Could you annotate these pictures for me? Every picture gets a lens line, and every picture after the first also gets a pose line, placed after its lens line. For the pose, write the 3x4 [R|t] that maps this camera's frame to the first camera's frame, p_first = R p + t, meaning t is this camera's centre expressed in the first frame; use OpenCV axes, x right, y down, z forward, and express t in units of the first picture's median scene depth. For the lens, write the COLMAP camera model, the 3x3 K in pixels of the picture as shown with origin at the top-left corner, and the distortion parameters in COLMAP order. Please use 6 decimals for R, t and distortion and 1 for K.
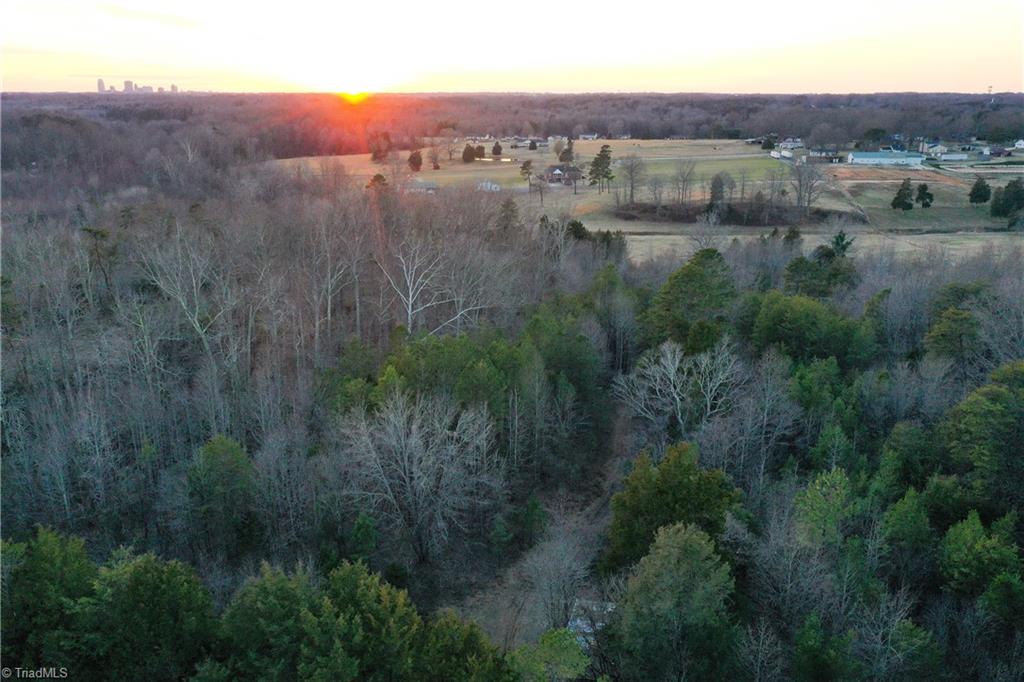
lens RADIAL K [[831.9, 0, 512.0], [0, 831.9, 341.0], [0, 0, 1]] dist [0.000227, 0.009141]
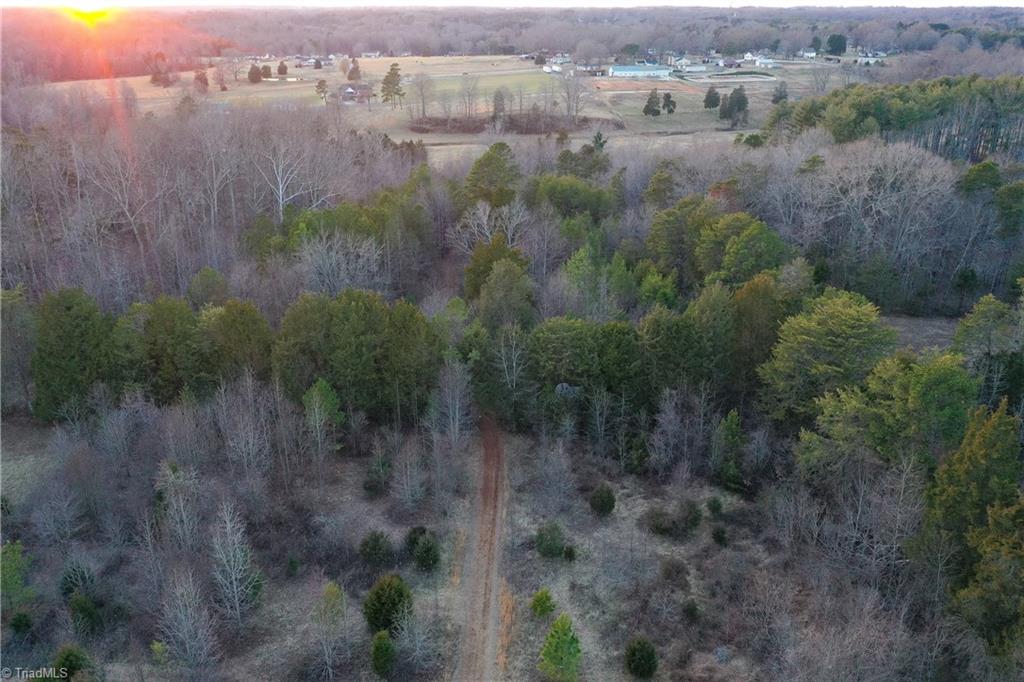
lens RADIAL K [[831.9, 0, 512.0], [0, 831.9, 341.0], [0, 0, 1]] dist [0.000227, 0.009141]
pose [[0.966925, -0.095543, 0.236492, -0.025932], [0.073200, 0.992135, 0.101537, 0.019519], [-0.244333, -0.080868, 0.966314, -0.092208]]
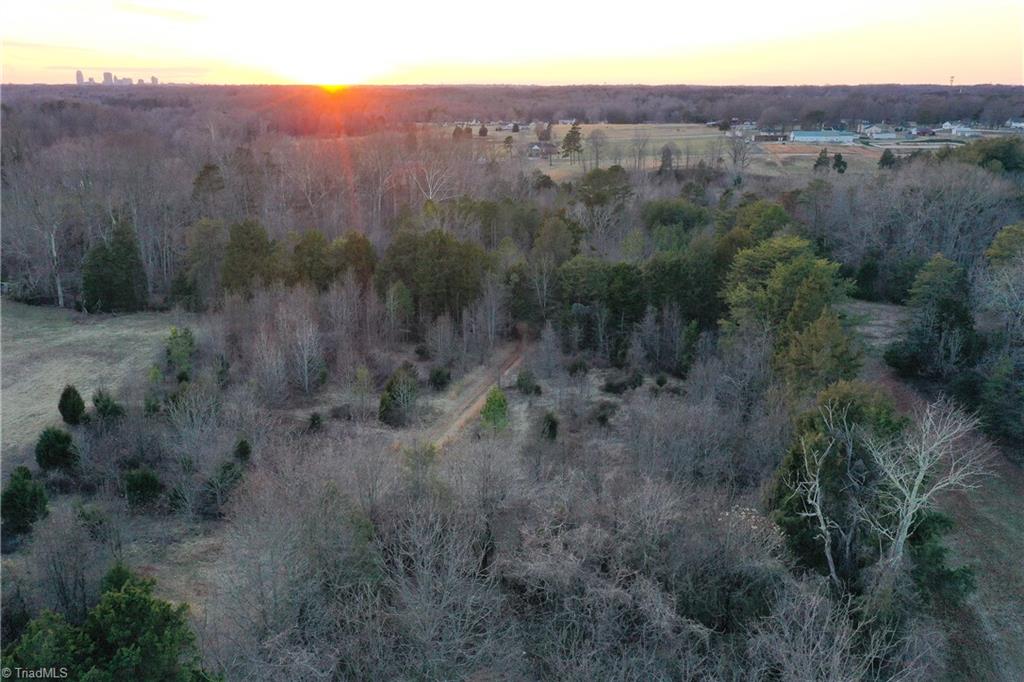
lens RADIAL K [[831.9, 0, 512.0], [0, 831.9, 341.0], [0, 0, 1]] dist [0.000227, 0.009141]
pose [[0.999863, -0.005015, 0.015759, 0.002091], [0.004873, 0.999947, 0.009023, 0.054213], [-0.015804, -0.008945, 0.999835, -0.154993]]
